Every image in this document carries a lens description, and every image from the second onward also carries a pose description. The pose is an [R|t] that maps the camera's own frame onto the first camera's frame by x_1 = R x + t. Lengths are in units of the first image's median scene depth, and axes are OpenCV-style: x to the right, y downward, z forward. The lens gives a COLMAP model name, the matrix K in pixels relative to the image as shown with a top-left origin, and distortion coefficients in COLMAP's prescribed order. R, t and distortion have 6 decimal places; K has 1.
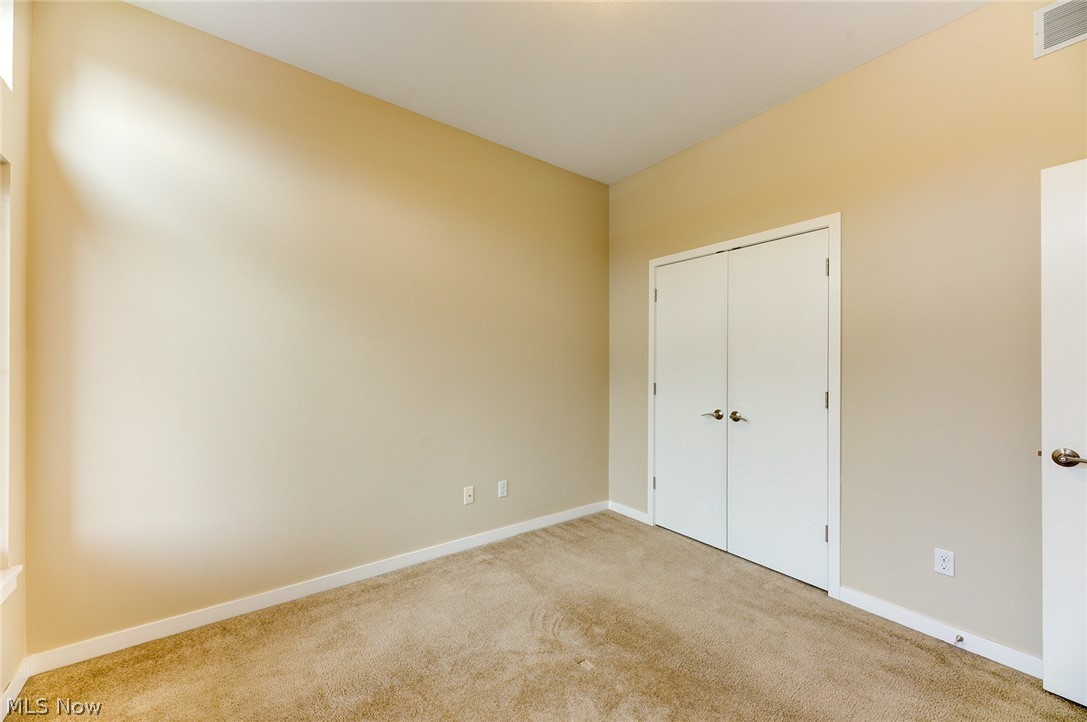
lens RADIAL K [[438.8, 0, 542.7], [0, 438.8, 363.8], [0, 0, 1]] dist [0.016308, -0.000875]
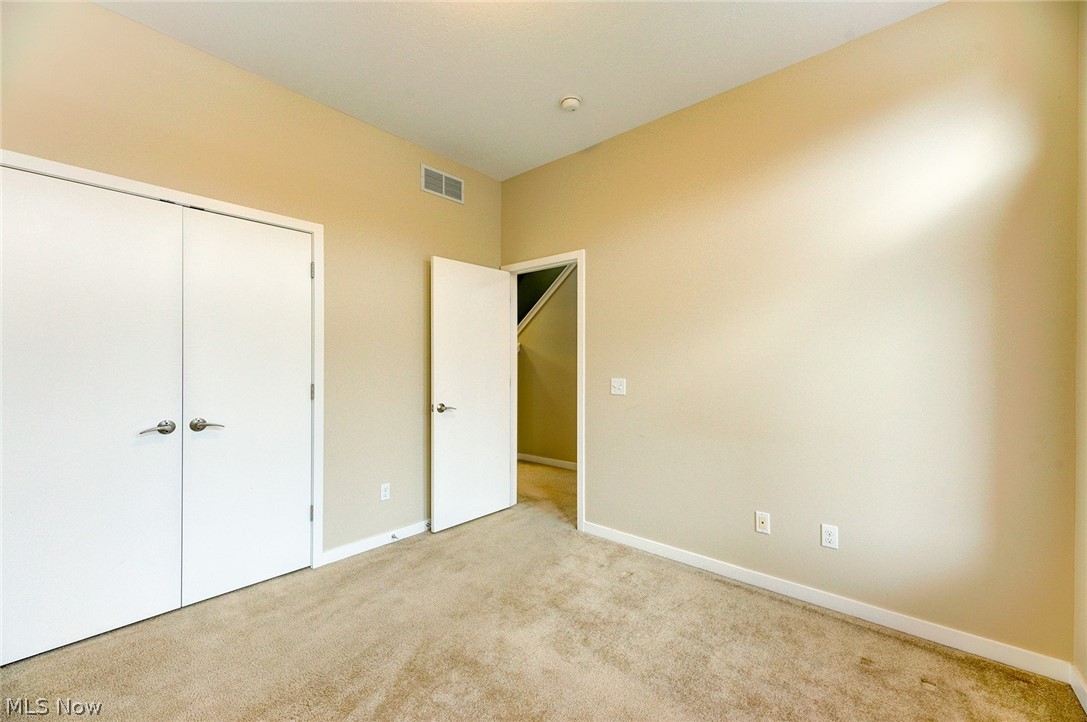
lens RADIAL K [[438.8, 0, 542.7], [0, 438.8, 363.8], [0, 0, 1]] dist [0.016308, -0.000875]
pose [[-0.227683, -0.005435, 0.973720, -0.558625], [-0.005199, 0.999977, 0.004365, 0.004870], [-0.973722, -0.004069, -0.227706, 0.702545]]
